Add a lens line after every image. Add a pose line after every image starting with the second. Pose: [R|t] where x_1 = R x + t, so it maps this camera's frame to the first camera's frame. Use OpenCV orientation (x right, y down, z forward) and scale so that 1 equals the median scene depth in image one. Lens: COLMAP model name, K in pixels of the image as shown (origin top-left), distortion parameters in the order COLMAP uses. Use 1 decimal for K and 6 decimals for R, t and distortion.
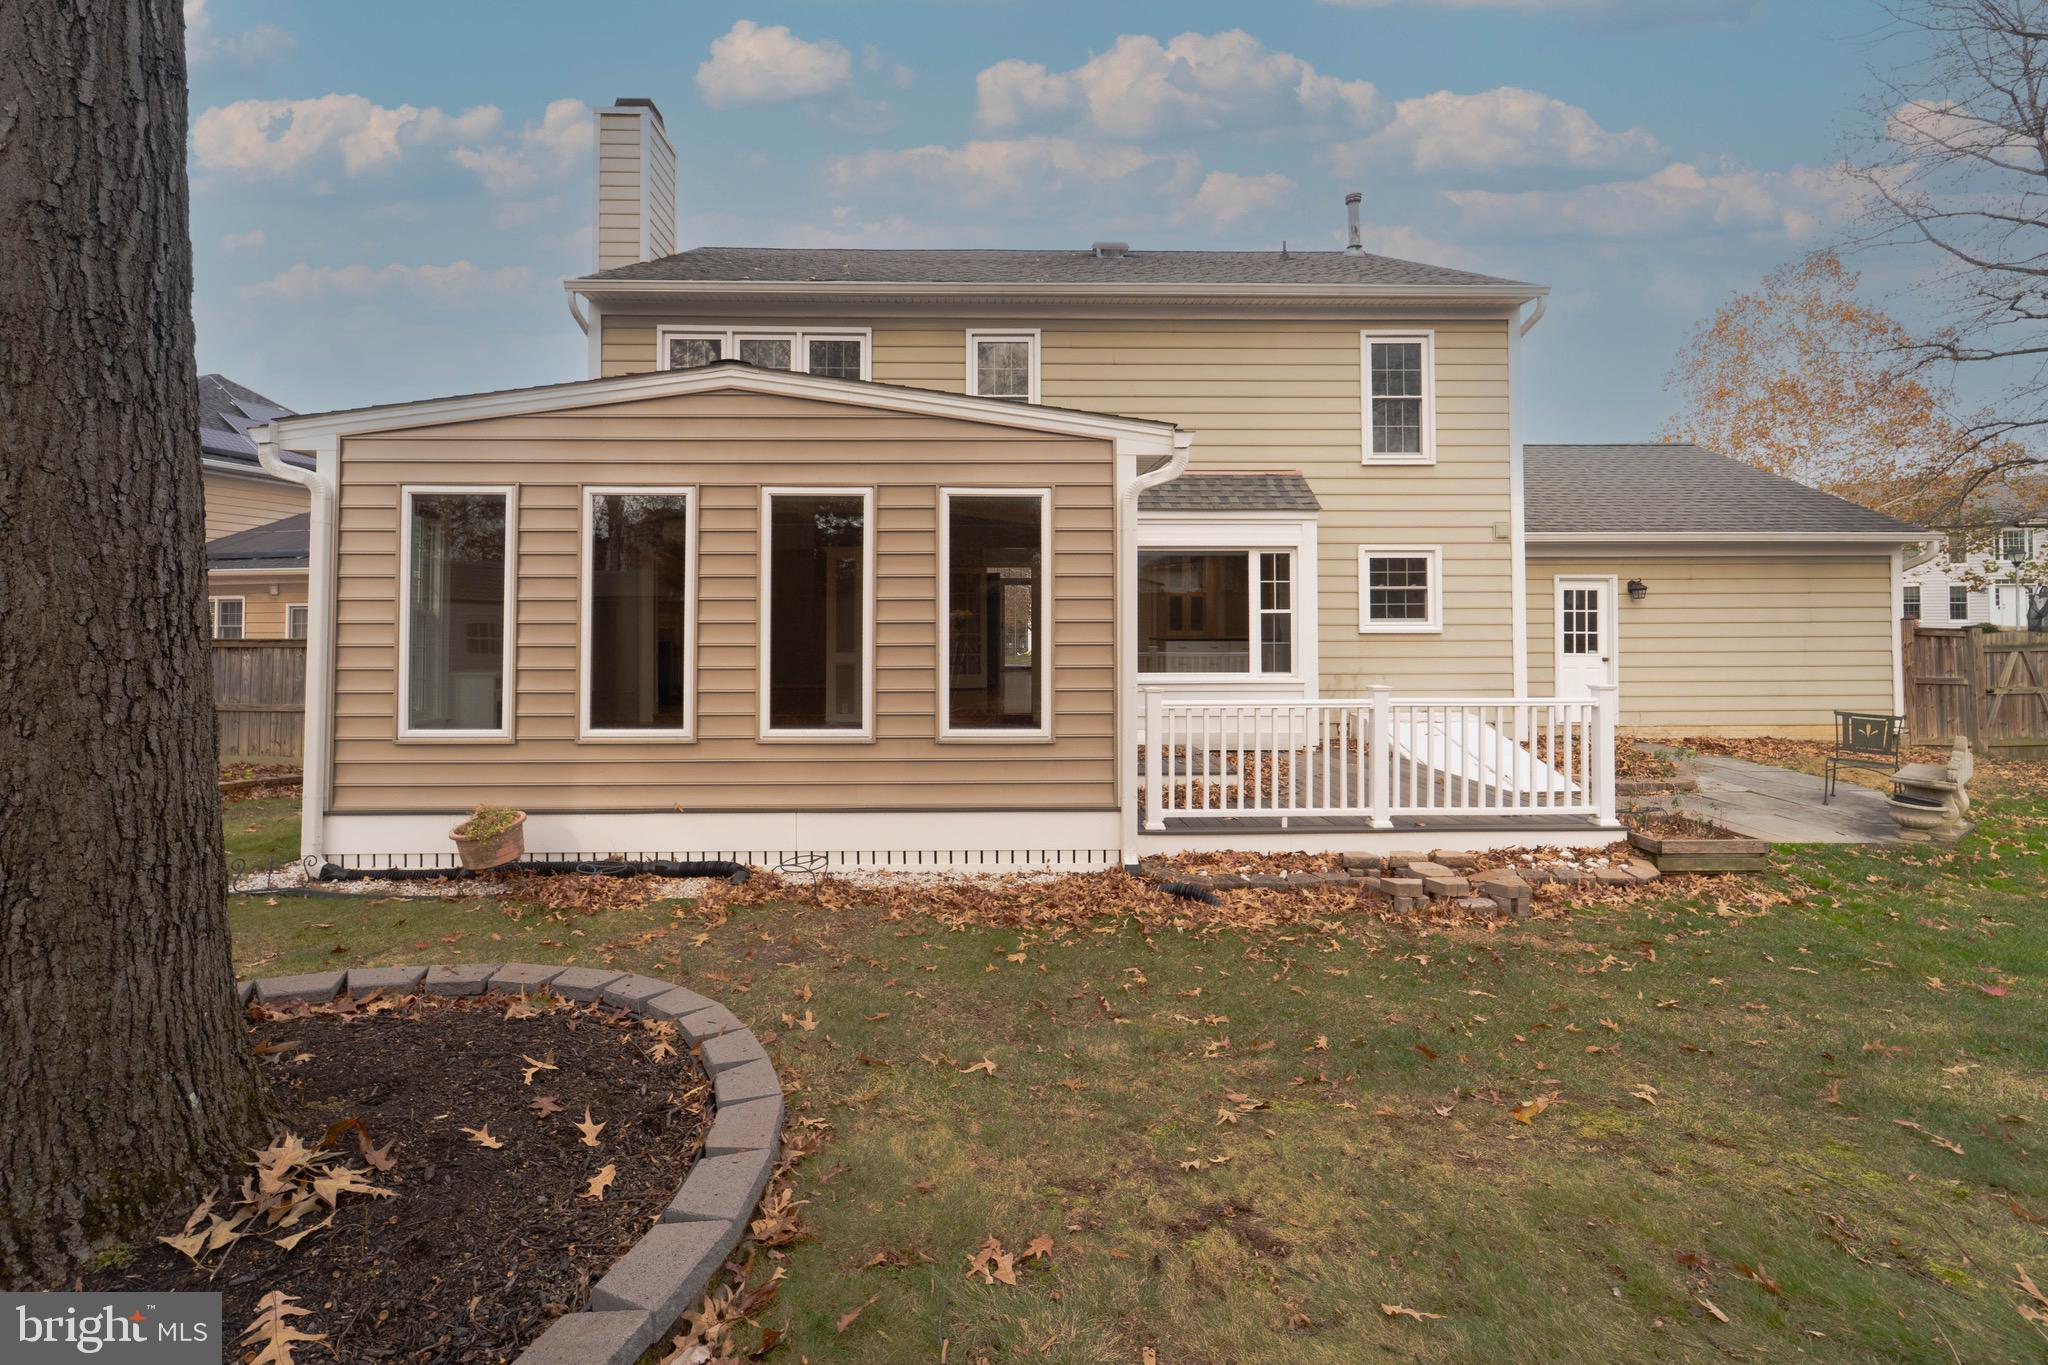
lens RADIAL K [[893.1, 0, 1022.6], [0, 893.1, 564.8], [0, 0, 1]] dist [-0.000647, 0.000008]
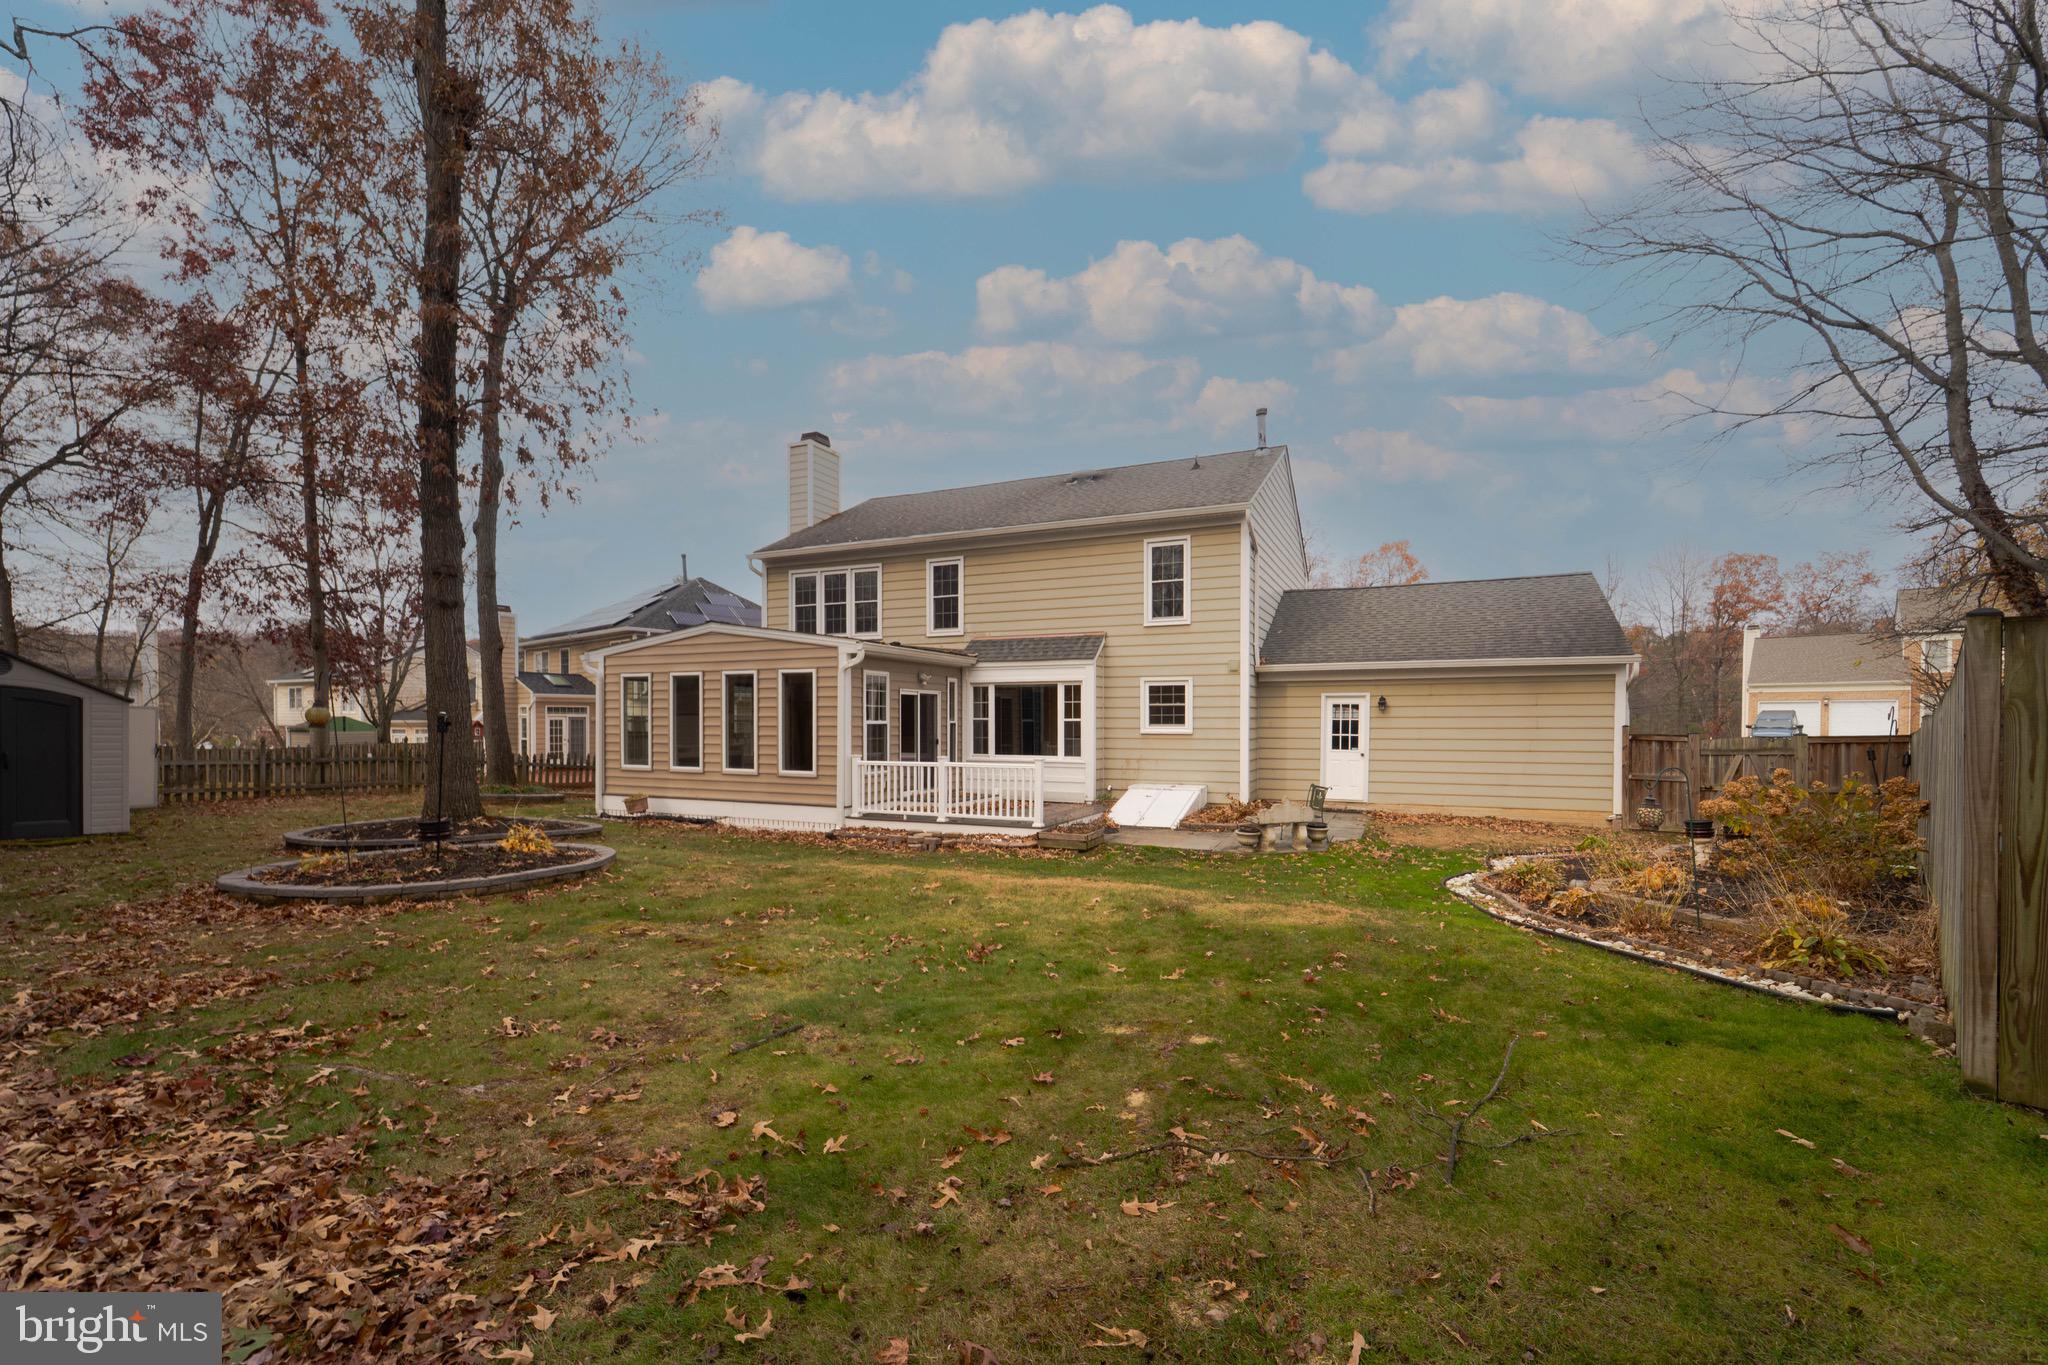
lens RADIAL K [[817.0, 0, 1024.0], [0, 817.0, 682.5], [0, 0, 1]] dist [-0.001321, -0.000164]
pose [[0.905239, -0.017072, -0.424559, 0.802533], [0.023366, 0.999681, 0.009622, -0.032310], [0.424259, -0.018631, 0.905349, -0.394910]]
